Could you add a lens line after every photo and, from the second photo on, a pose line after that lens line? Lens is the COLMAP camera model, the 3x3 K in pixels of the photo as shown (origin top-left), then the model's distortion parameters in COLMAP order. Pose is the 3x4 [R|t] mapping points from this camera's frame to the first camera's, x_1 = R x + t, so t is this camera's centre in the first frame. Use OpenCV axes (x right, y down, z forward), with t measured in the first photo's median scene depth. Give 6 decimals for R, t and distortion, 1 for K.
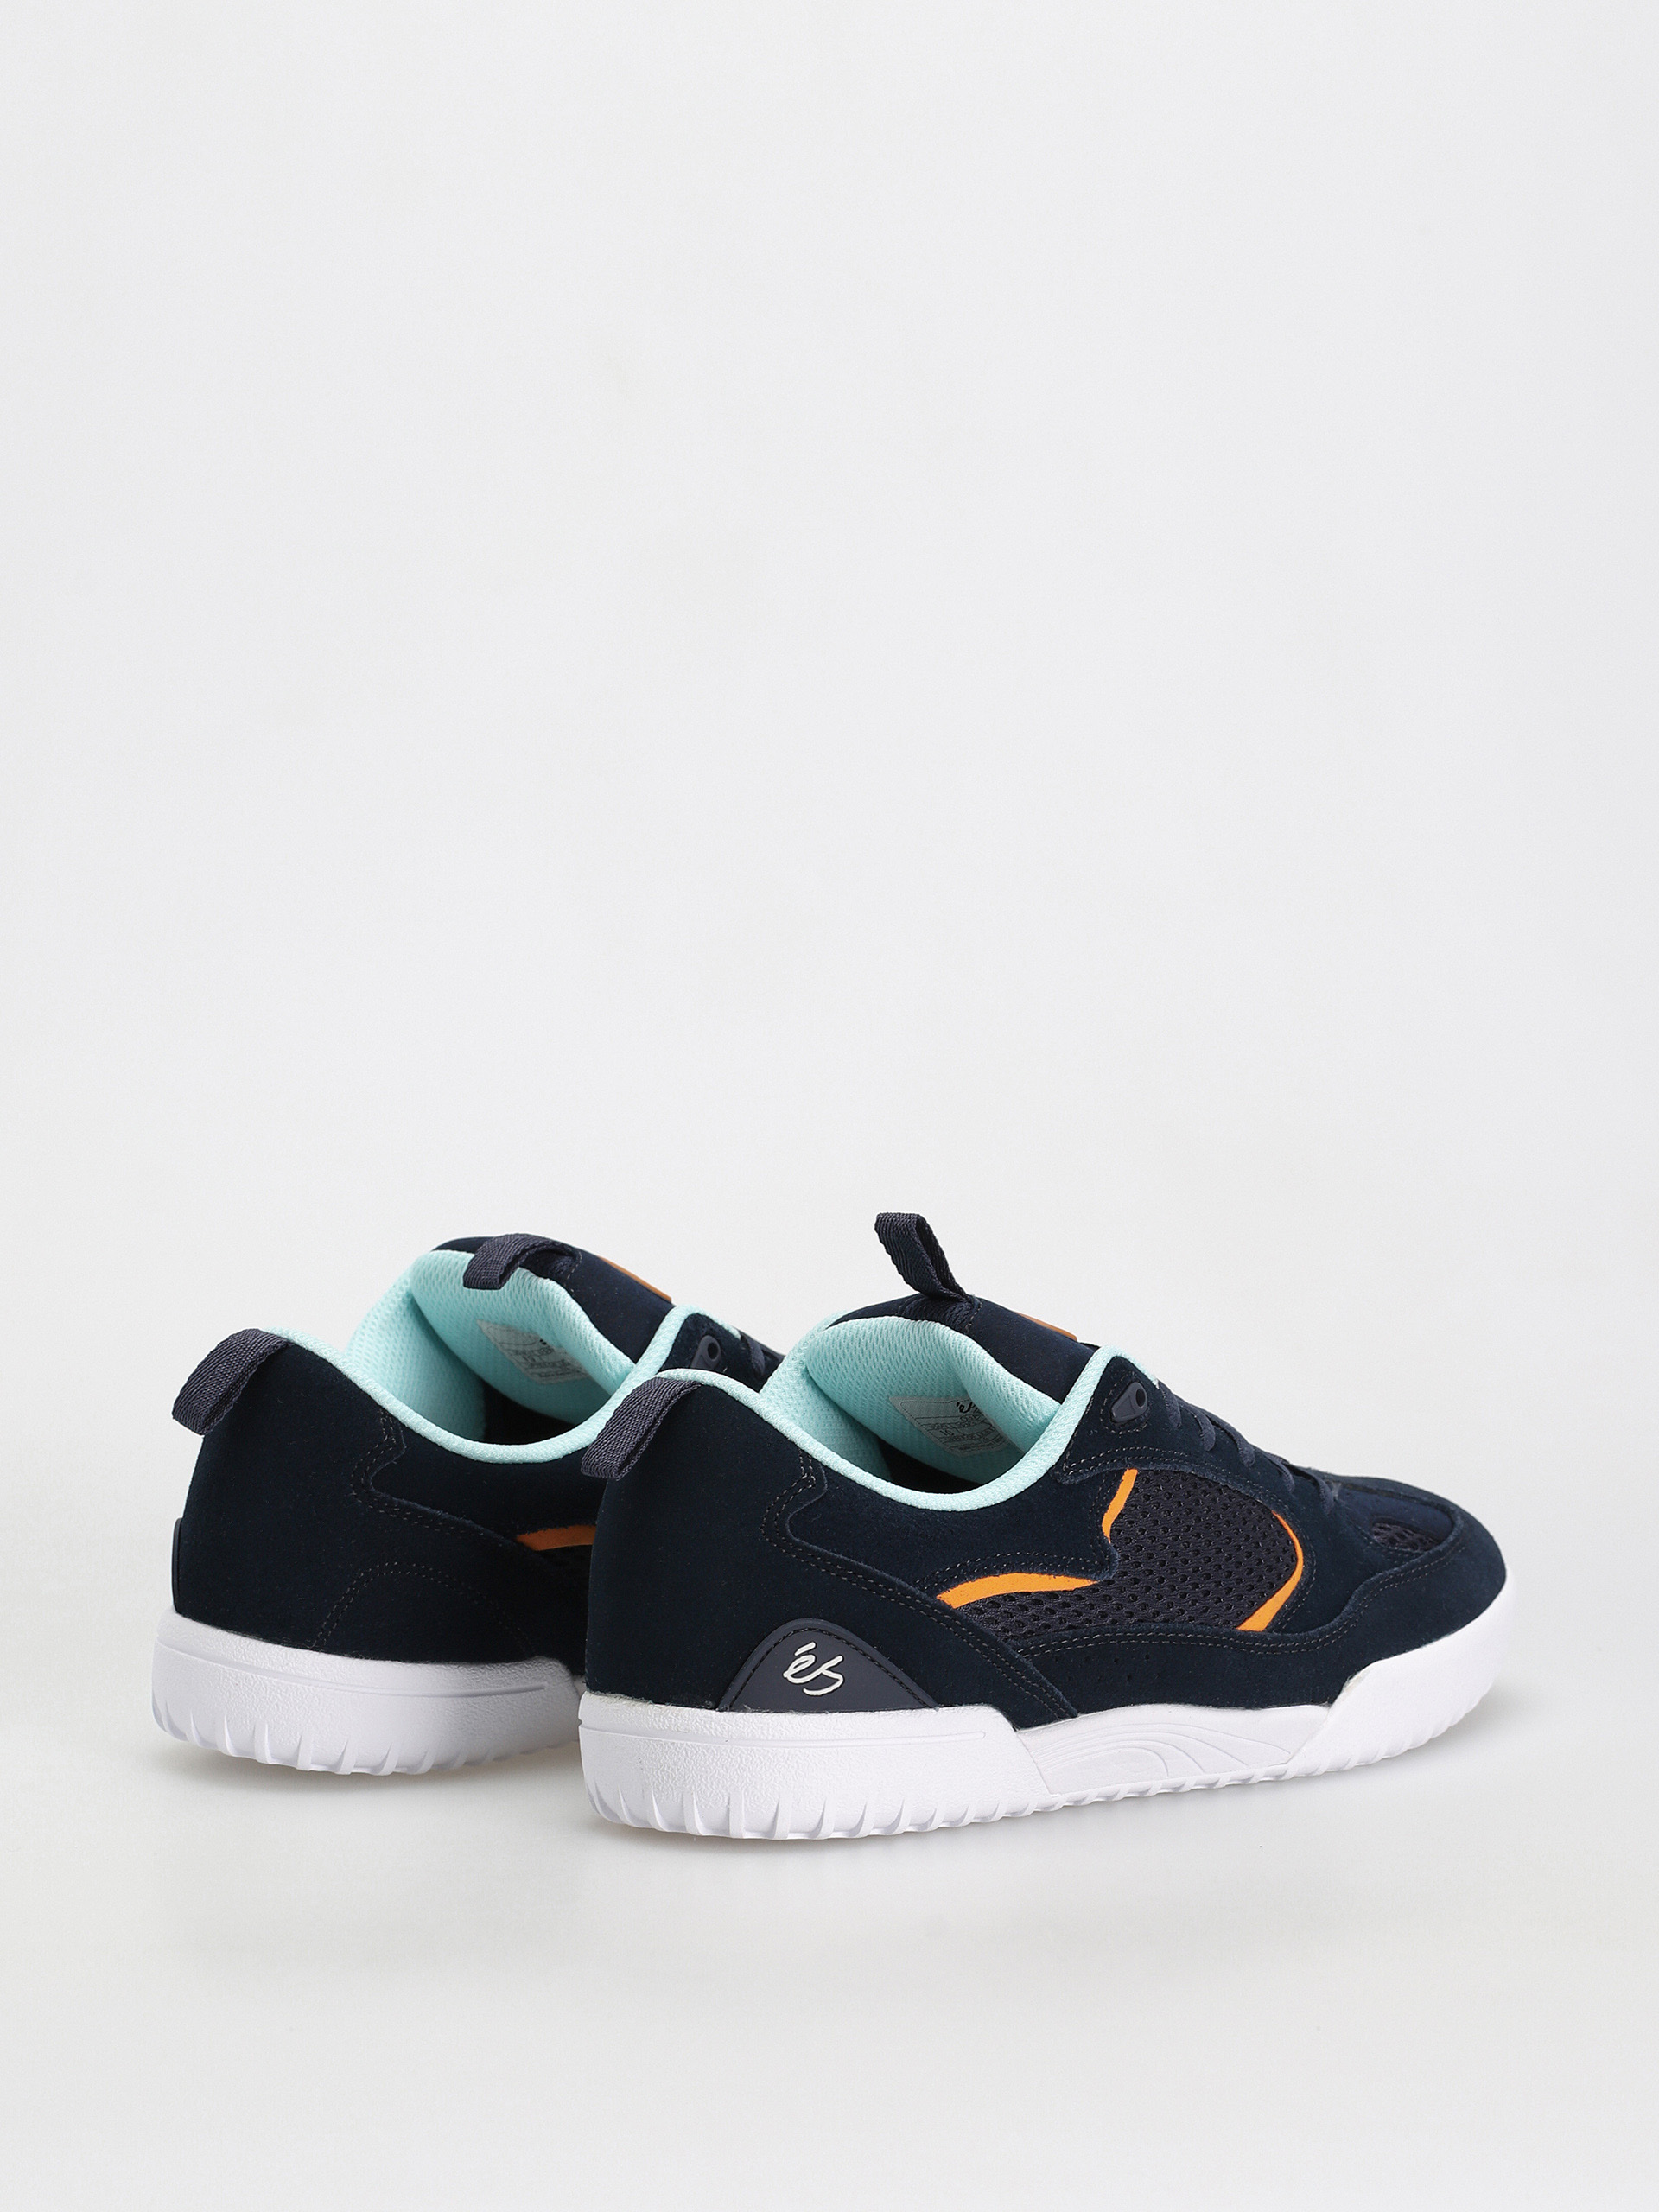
lens RADIAL K [[8318.1, 0, 829.5], [0, 8318.1, 1106.0], [0, 0, 1]] dist [-0.278567, -1.637602]
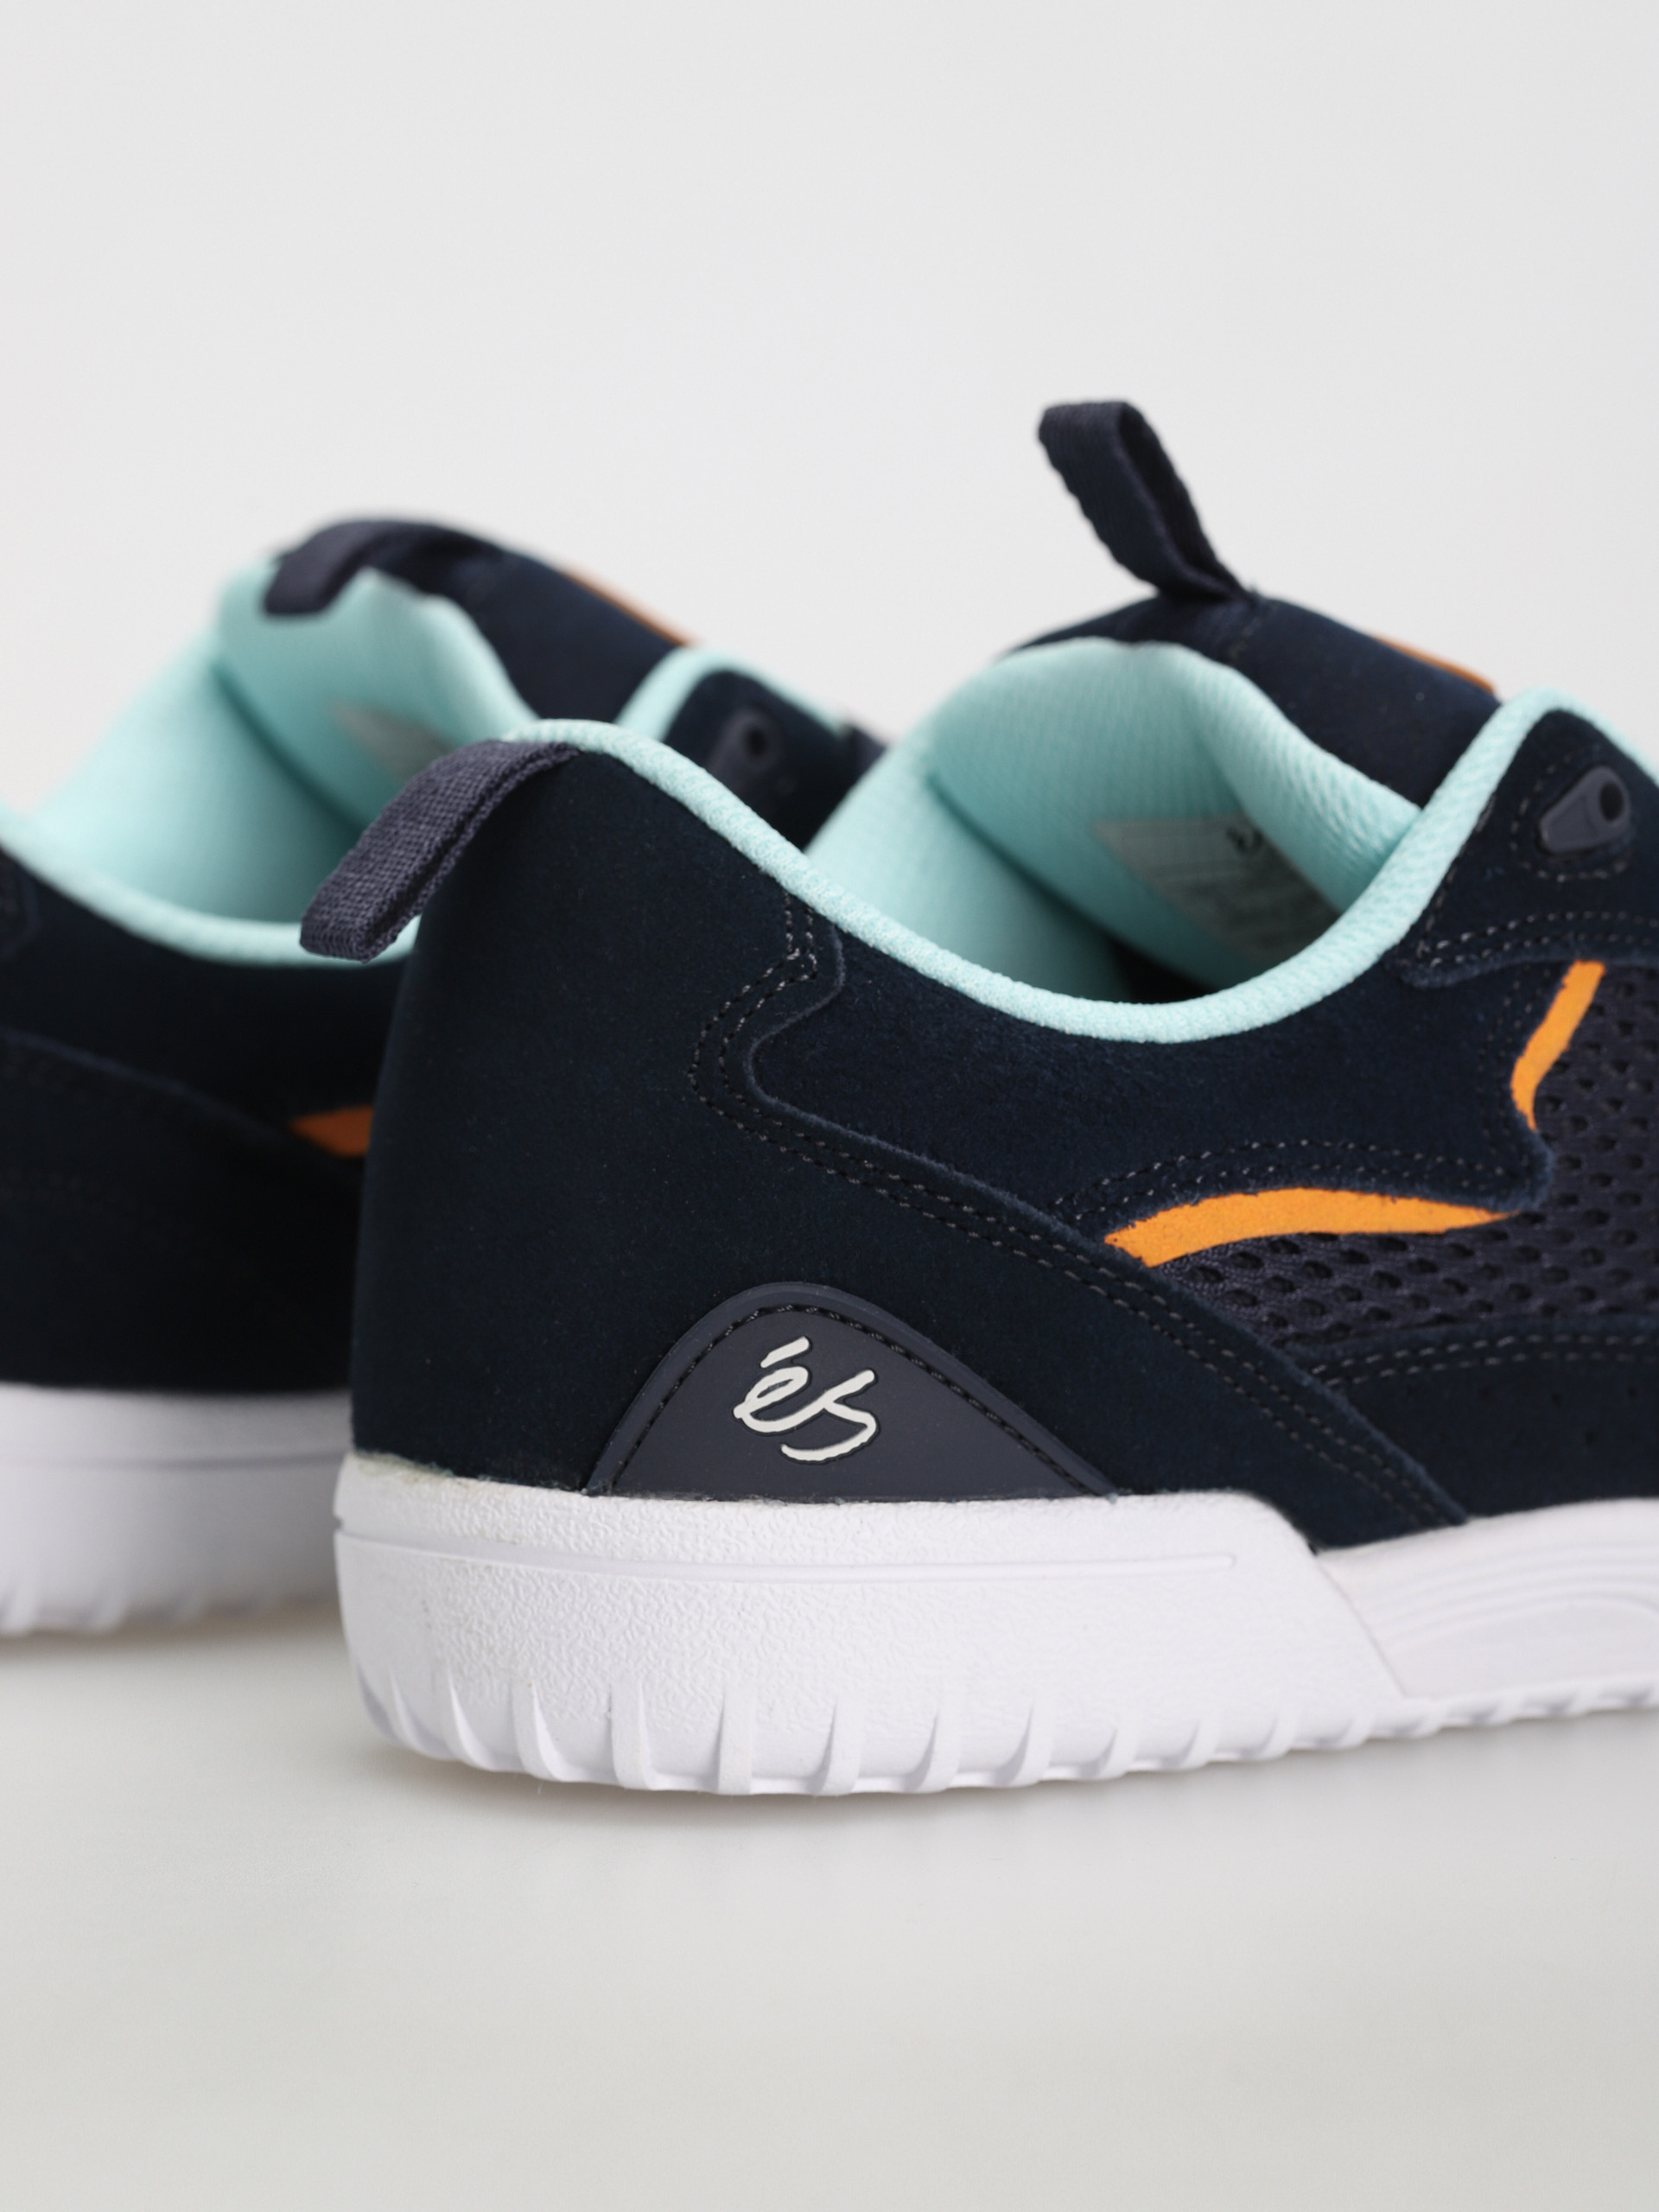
lens RADIAL K [[7551.1, 0, 829.5], [0, 7551.1, 1106.0], [0, 0, 1]] dist [-0.122585, 0.169402]
pose [[0.987371, 0.004853, -0.158353, 0.060406], [-0.003587, 0.999959, 0.008277, 0.048509], [0.158386, -0.007604, 0.987348, 0.603837]]
